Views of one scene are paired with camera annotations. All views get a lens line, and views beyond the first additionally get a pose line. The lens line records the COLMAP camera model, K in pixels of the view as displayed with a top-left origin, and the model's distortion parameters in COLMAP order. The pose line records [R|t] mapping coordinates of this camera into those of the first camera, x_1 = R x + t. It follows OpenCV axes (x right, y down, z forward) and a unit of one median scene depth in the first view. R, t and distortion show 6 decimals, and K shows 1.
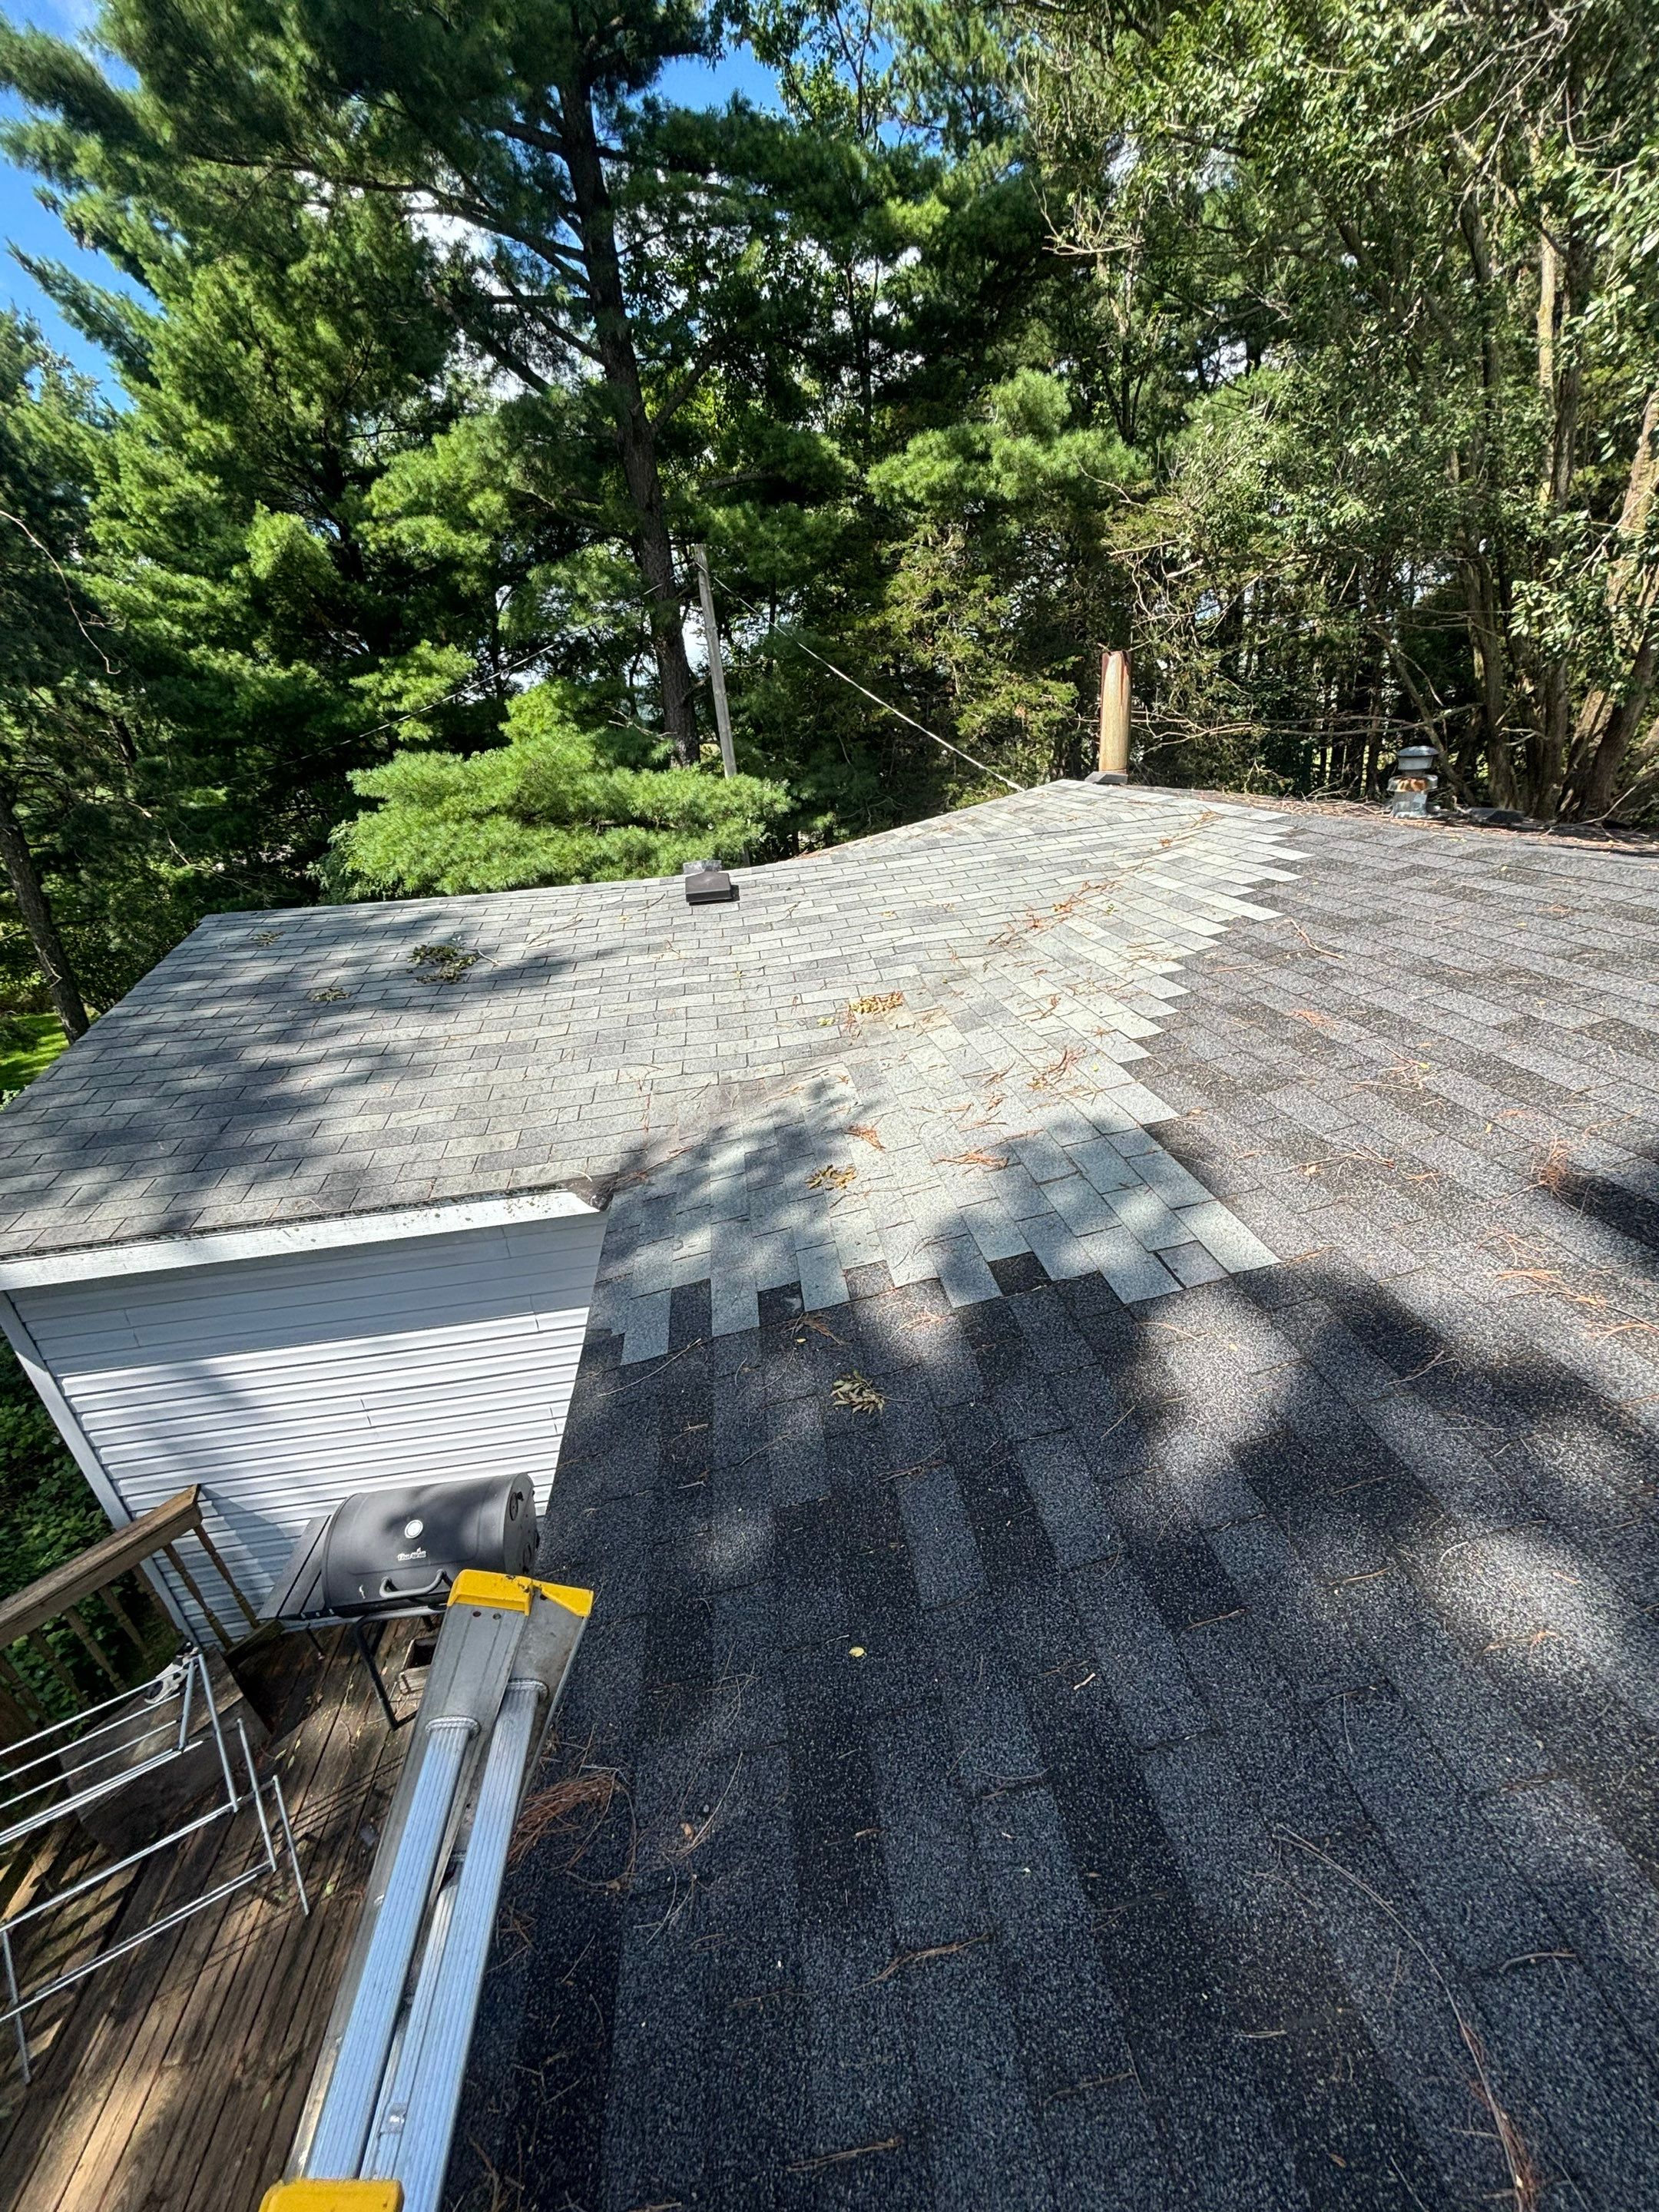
lens RADIAL K [[895.7, 0, 829.5], [0, 895.7, 1106.0], [0, 0, 1]] dist [-0.000735, -0.000256]
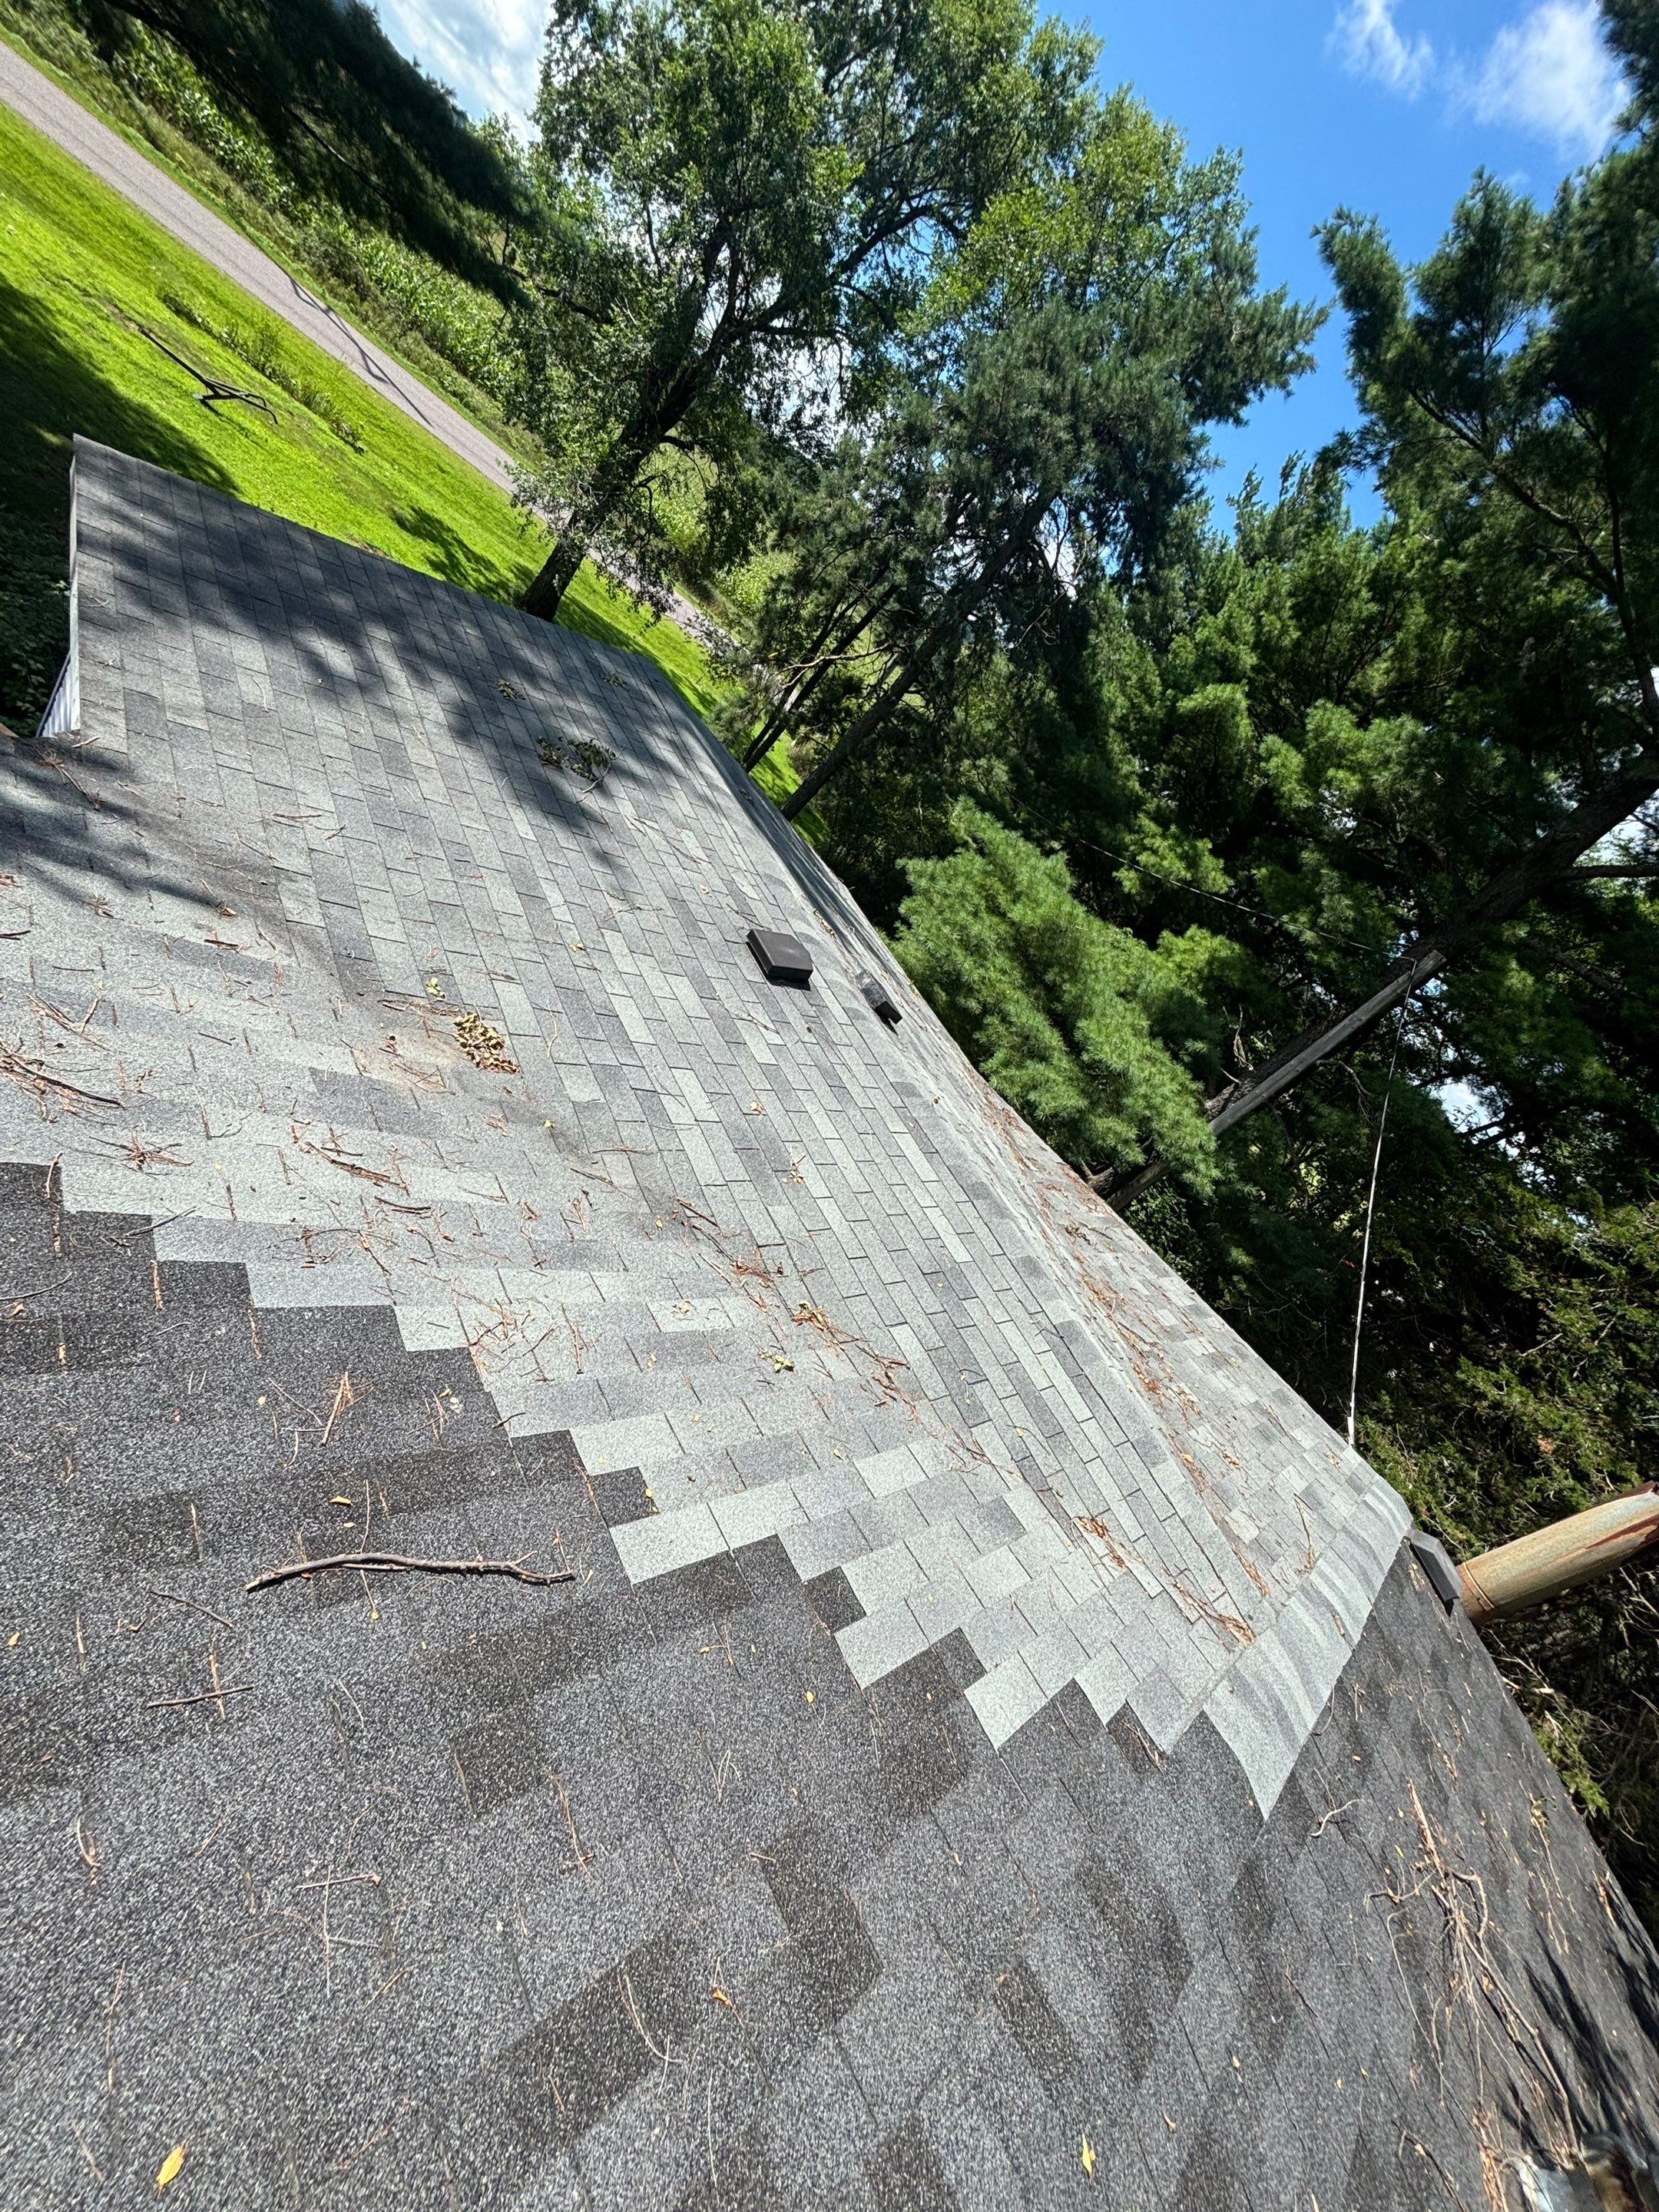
lens RADIAL K [[895.7, 0, 829.5], [0, 895.7, 1106.0], [0, 0, 1]] dist [-0.000735, -0.000256]
pose [[0.291323, 0.783343, -0.549095, 0.459596], [-0.897591, 0.422347, 0.126306, -0.351202], [0.330849, 0.456067, 0.826161, 0.440174]]
